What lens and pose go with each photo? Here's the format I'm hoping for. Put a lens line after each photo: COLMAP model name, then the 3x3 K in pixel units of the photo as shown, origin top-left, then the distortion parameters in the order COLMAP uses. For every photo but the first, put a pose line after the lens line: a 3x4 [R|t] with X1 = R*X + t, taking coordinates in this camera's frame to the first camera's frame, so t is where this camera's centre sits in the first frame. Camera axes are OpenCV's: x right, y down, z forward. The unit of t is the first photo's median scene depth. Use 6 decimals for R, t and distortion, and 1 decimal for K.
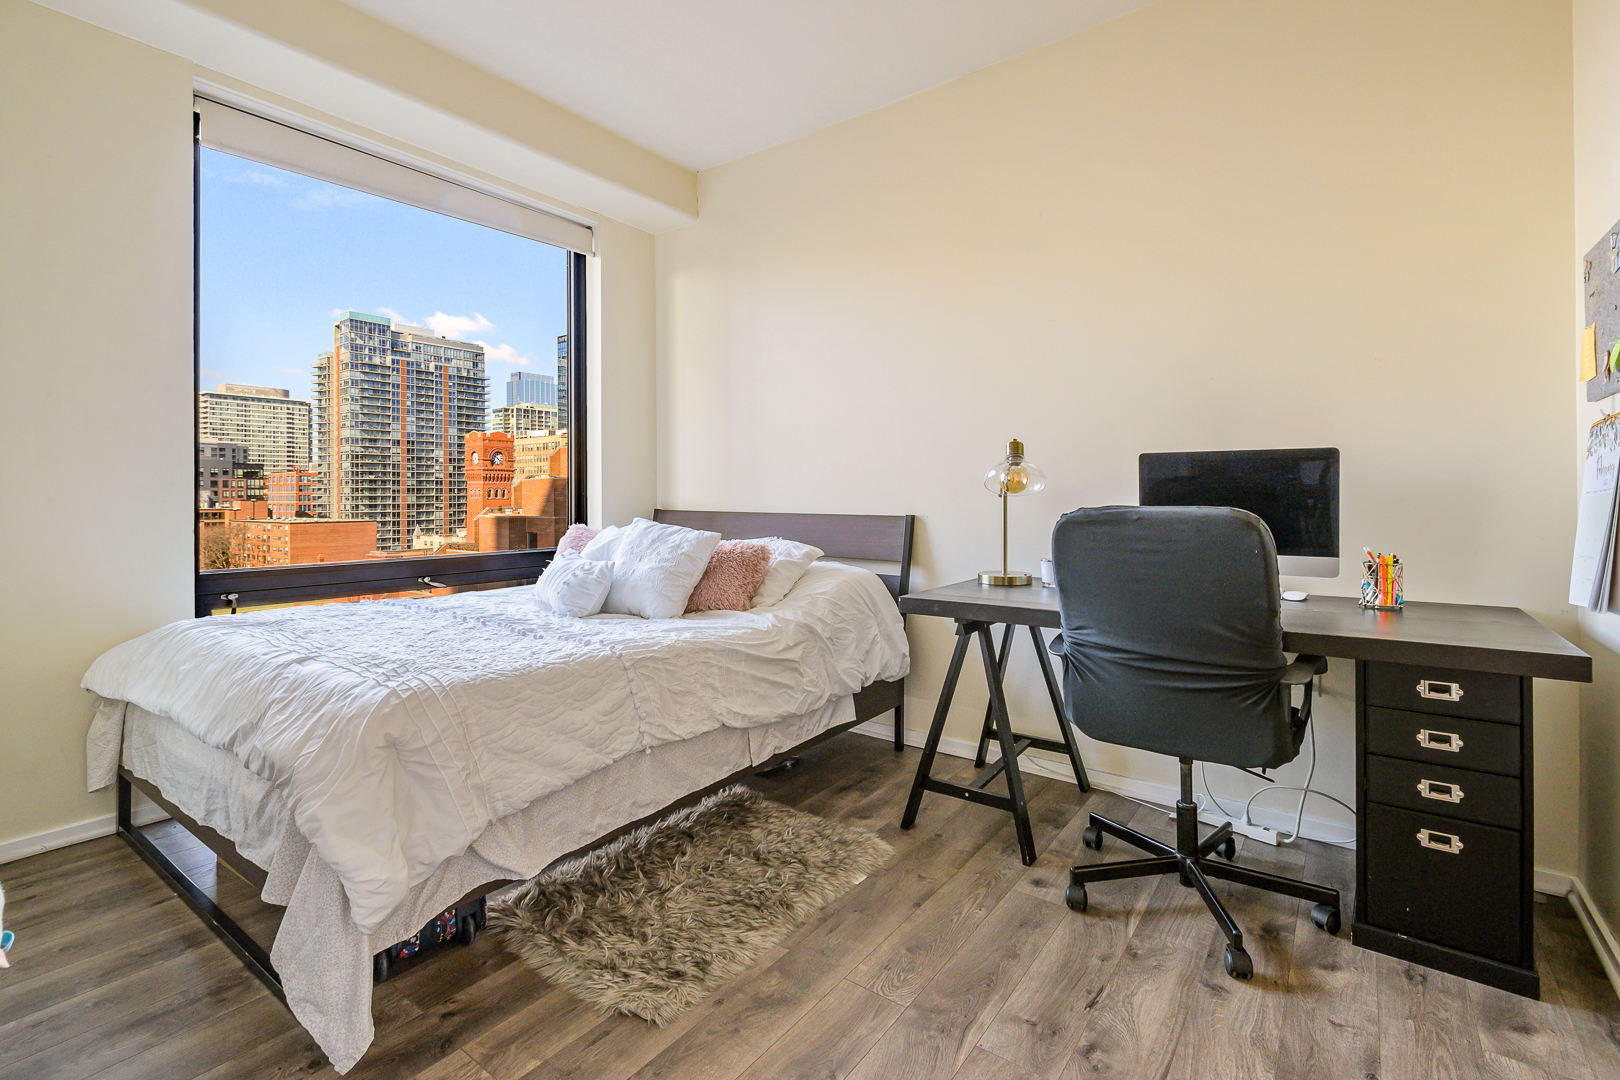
lens RADIAL K [[728.7, 0, 814.9], [0, 728.7, 496.8], [0, 0, 1]] dist [0.002826, -0.001368]
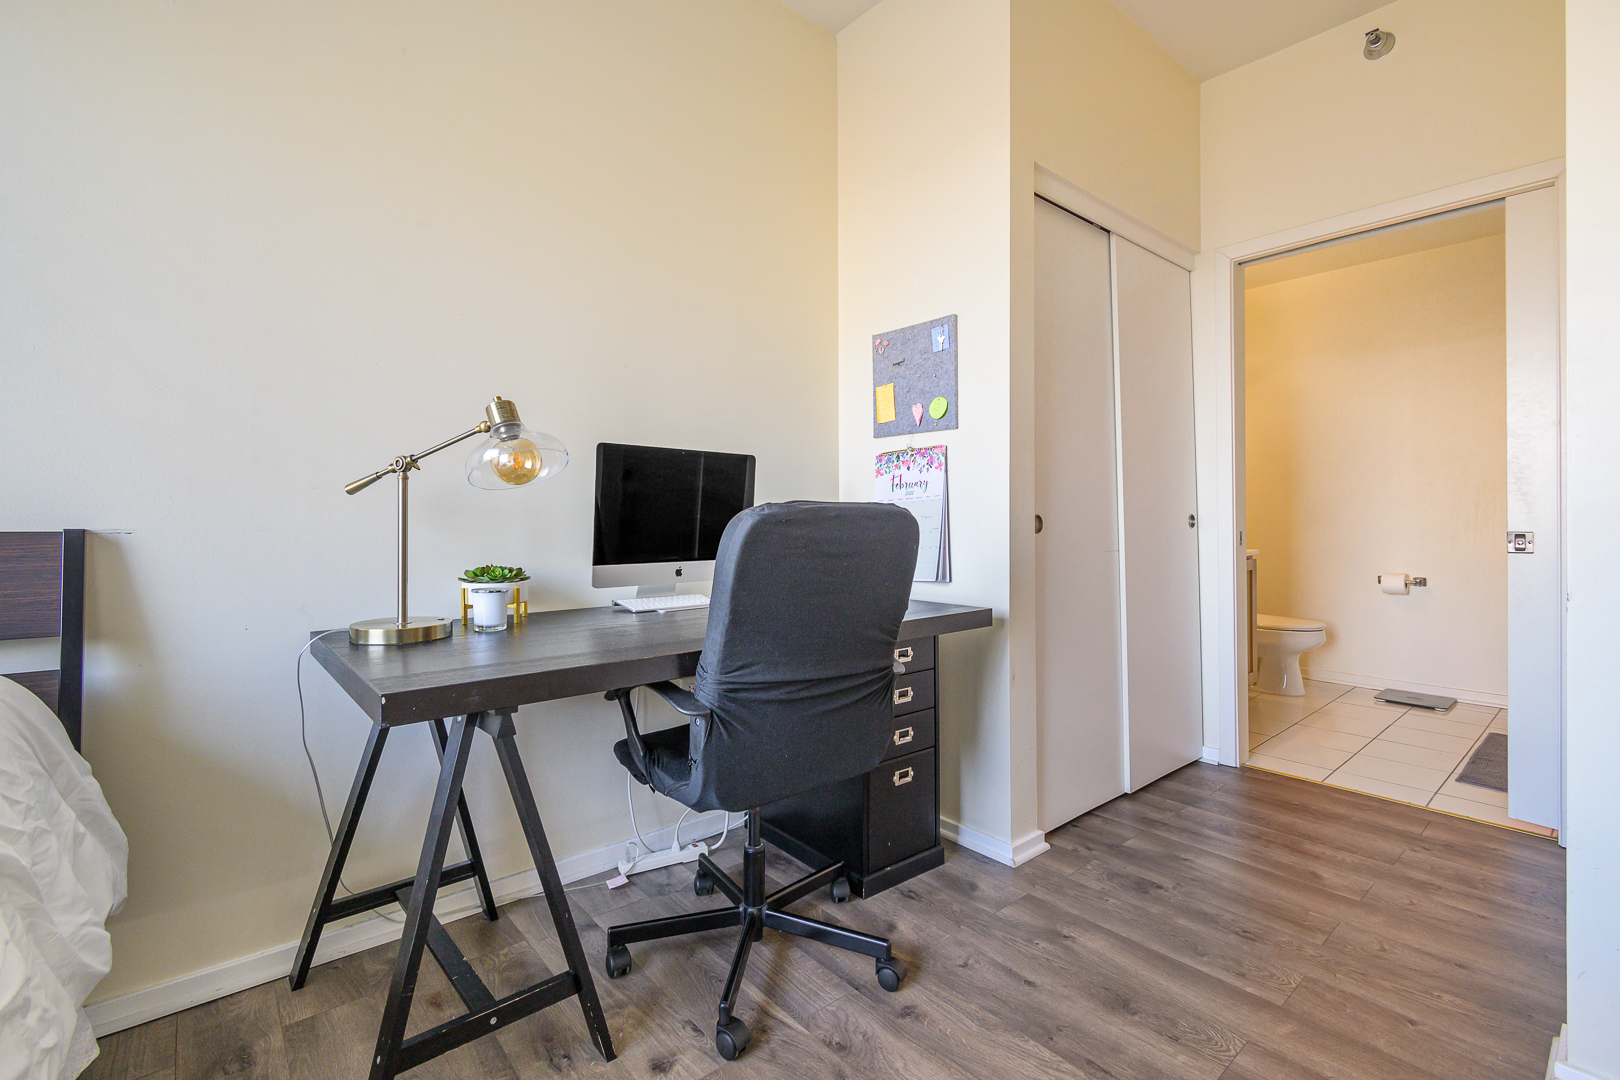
lens RADIAL K [[717.2, 0, 804.5], [0, 717.2, 514.2], [0, 0, 1]] dist [0.001251, -0.004126]
pose [[0.229377, 0.008604, 0.973300, -0.333804], [-0.001981, 0.999963, -0.008372, 0.031118], [-0.973336, -0.000008, 0.229386, 0.783186]]
